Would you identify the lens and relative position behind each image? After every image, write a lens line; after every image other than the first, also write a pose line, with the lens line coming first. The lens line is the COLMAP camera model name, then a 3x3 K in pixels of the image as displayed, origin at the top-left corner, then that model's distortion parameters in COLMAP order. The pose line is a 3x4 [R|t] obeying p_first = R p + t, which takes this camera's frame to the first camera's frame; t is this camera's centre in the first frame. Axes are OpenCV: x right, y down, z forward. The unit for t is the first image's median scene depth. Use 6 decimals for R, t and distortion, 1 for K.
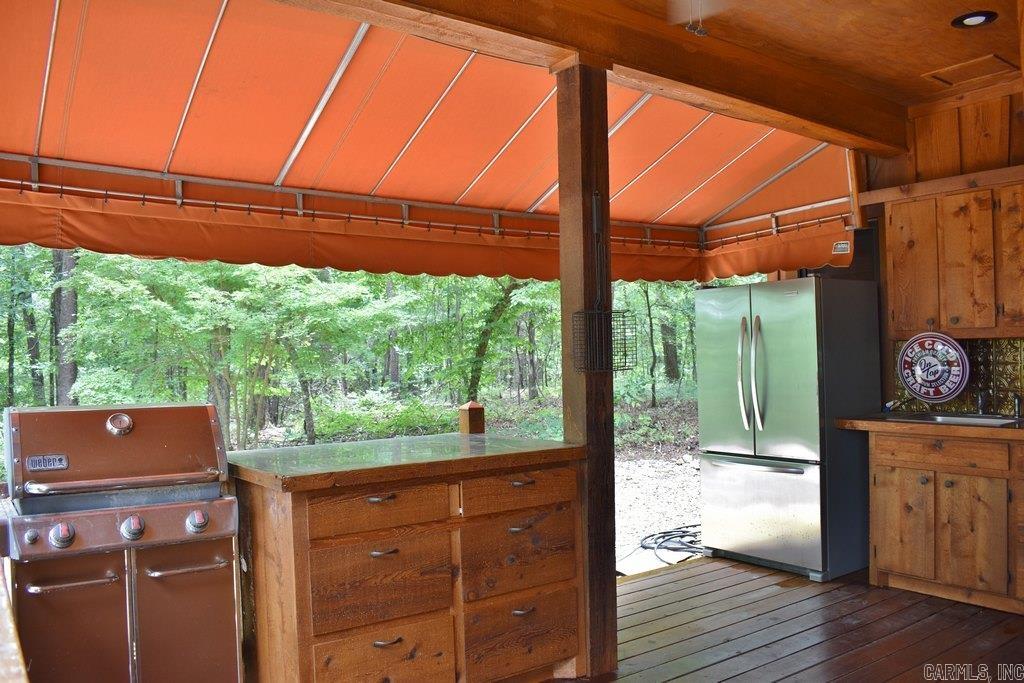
lens RADIAL K [[804.2, 0, 512.9], [0, 804.2, 342.9], [0, 0, 1]] dist [-0.095448, 0.015691]
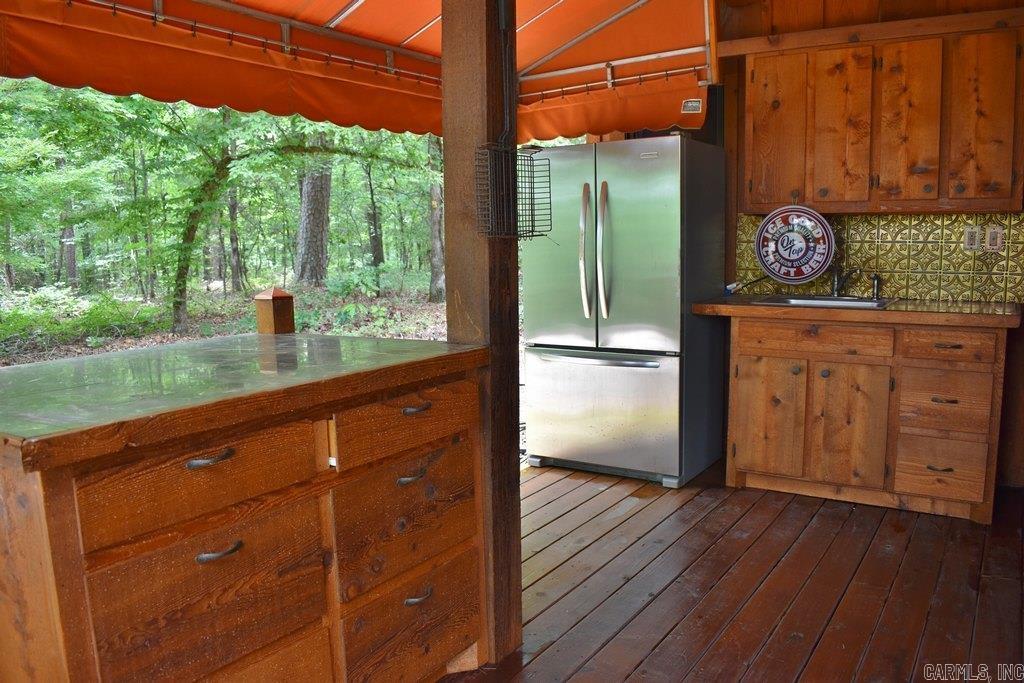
lens RADIAL K [[804.2, 0, 513.0], [0, 804.2, 343.9], [0, 0, 1]] dist [-0.095448, 0.015691]
pose [[0.929977, -0.040430, 0.365387, -0.104862], [-0.009840, 0.990840, 0.134681, 0.024665], [-0.367485, -0.128846, 0.921061, 0.267915]]
